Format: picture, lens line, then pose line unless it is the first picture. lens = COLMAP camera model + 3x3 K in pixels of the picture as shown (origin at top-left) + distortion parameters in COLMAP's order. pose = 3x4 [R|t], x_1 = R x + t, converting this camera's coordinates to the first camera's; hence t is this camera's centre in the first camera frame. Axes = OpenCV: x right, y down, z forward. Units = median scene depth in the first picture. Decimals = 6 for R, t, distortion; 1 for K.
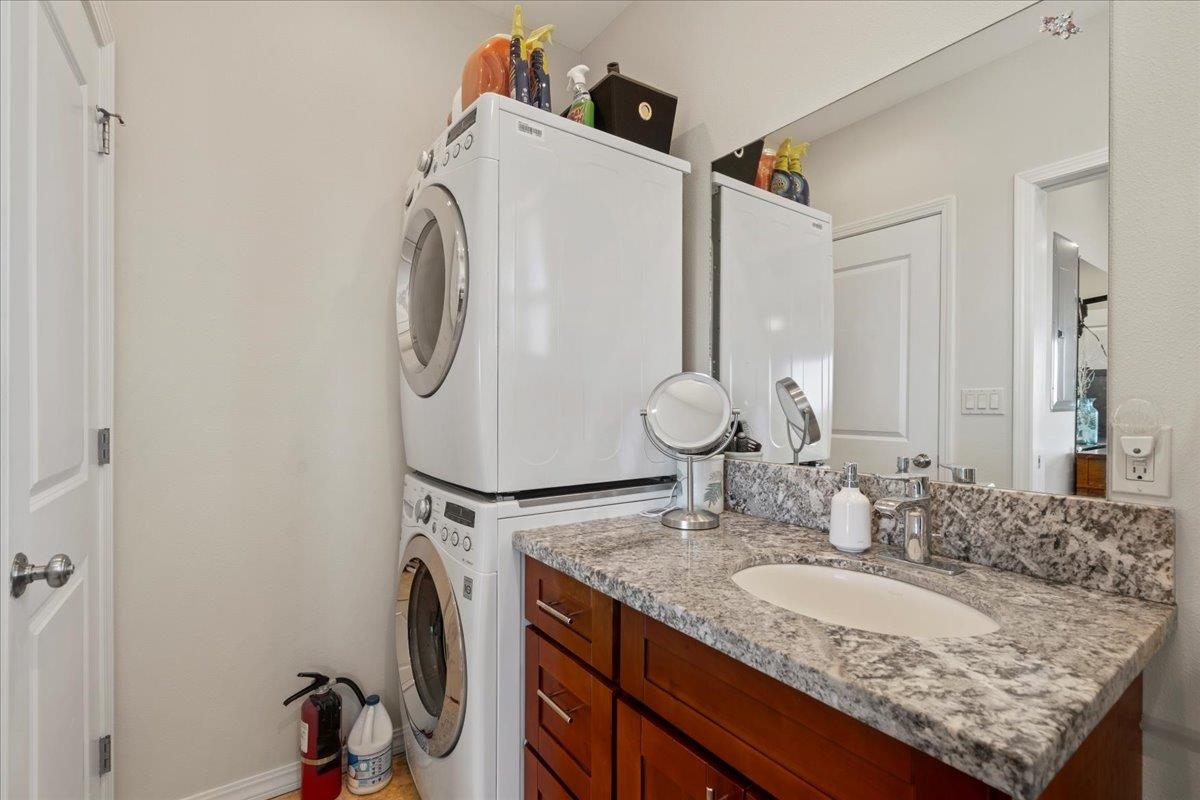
lens RADIAL K [[537.3, 0, 600.0], [0, 537.3, 400.0], [0, 0, 1]] dist [-0.001715, 0.000175]
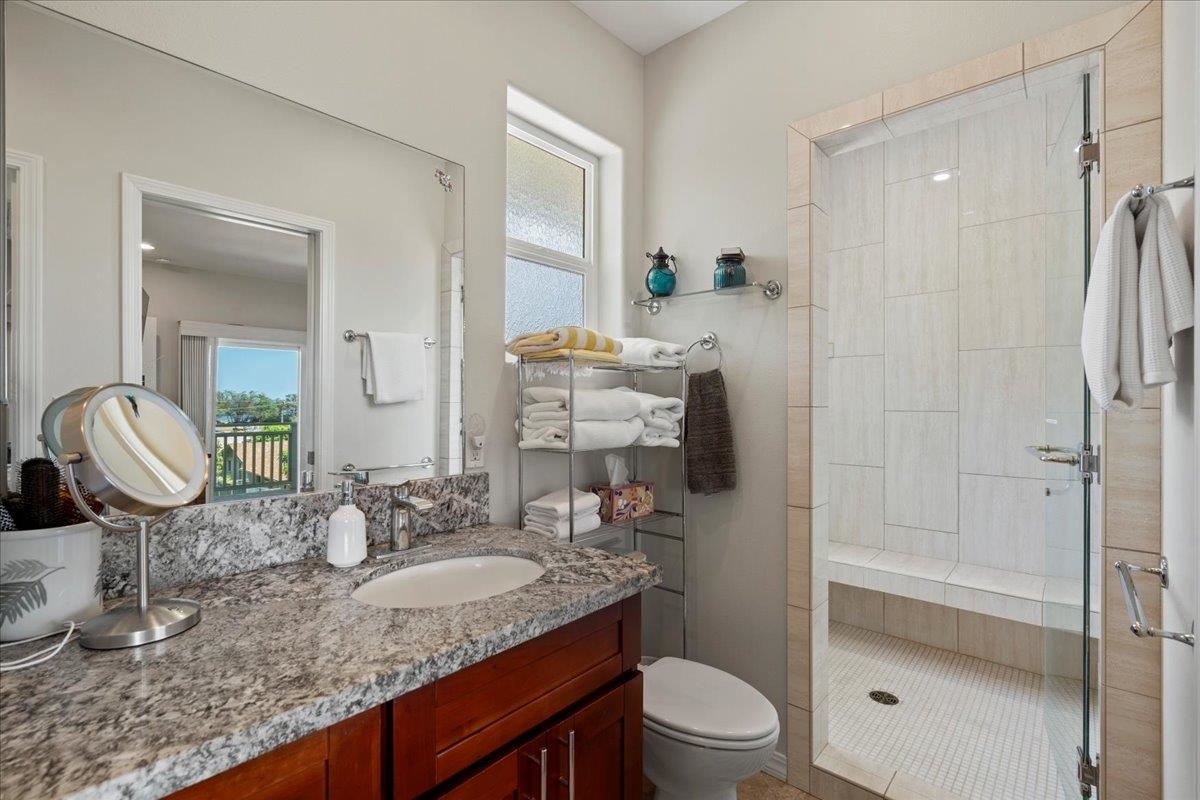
lens RADIAL K [[537.3, 0, 600.0], [0, 537.3, 400.0], [0, 0, 1]] dist [-0.001715, 0.000175]
pose [[-0.222321, -0.003999, 0.974965, -0.838170], [-0.009290, 0.999955, 0.001984, -0.059916], [-0.974929, -0.008617, -0.222348, 0.962155]]
